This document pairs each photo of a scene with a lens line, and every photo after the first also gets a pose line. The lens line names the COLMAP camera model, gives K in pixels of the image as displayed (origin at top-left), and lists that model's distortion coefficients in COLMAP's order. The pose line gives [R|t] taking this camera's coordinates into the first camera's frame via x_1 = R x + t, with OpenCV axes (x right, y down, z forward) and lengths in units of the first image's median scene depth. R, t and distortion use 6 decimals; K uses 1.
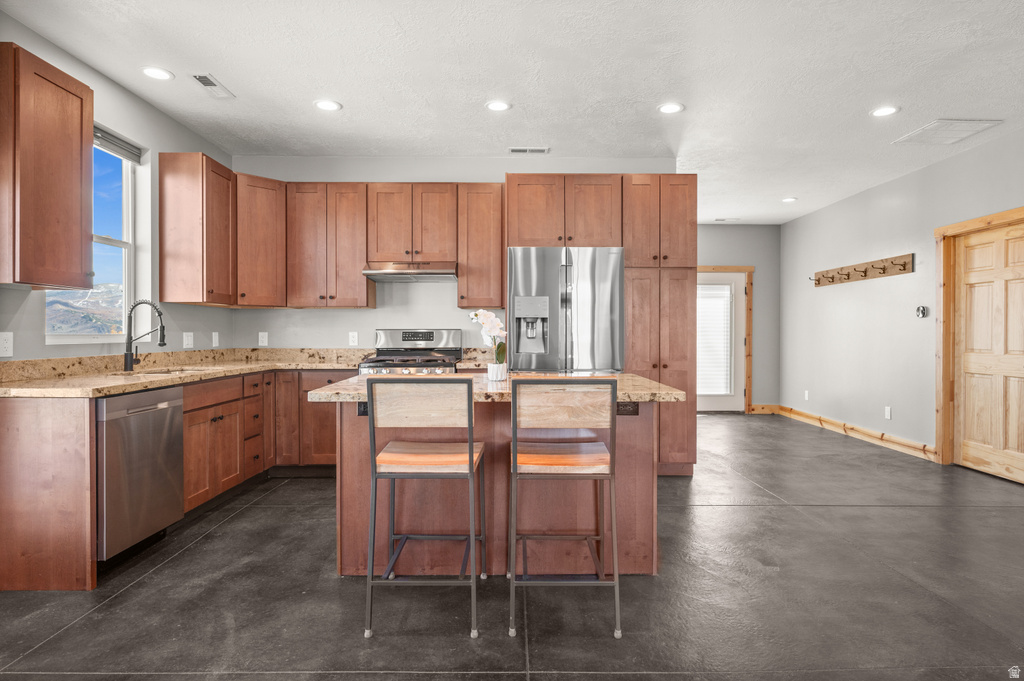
lens RADIAL K [[564.9, 0, 527.3], [0, 564.9, 343.5], [0, 0, 1]] dist [0.002253, -0.000656]
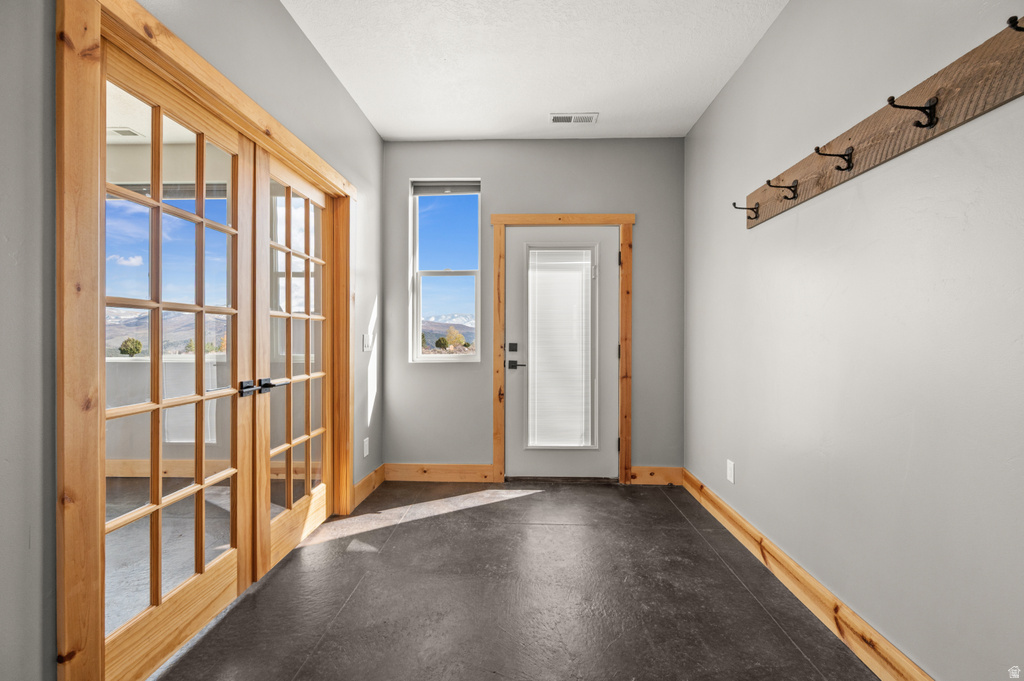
lens RADIAL K [[405.1, 0, 518.2], [0, 405.1, 340.3], [0, 0, 1]] dist [-0.003644, 0.000590]
pose [[0.998291, -0.000418, -0.058436, 0.525543], [-0.000108, 0.999960, -0.008992, -0.017696], [0.058437, 0.008983, 0.998251, 1.018084]]
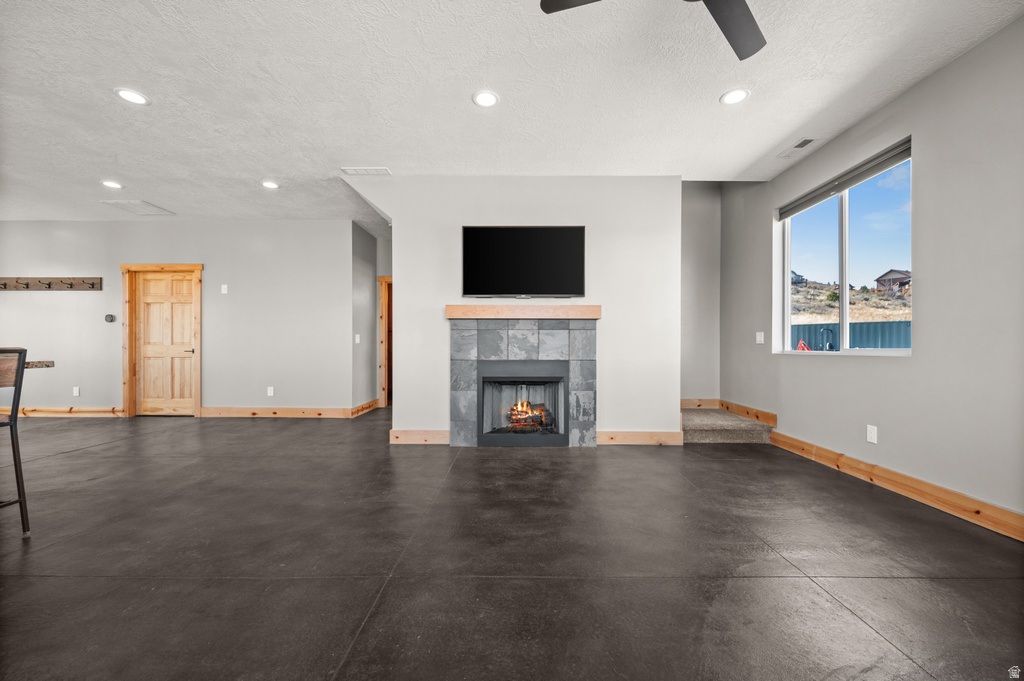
lens RADIAL K [[405.1, 0, 508.4], [0, 405.1, 348.5], [0, 0, 1]] dist [-0.003644, 0.000590]
pose [[0.029555, -0.009351, 0.999519, -0.364783], [0.016354, 0.999827, 0.008870, 0.034698], [-0.999429, 0.016084, 0.029703, -0.080813]]
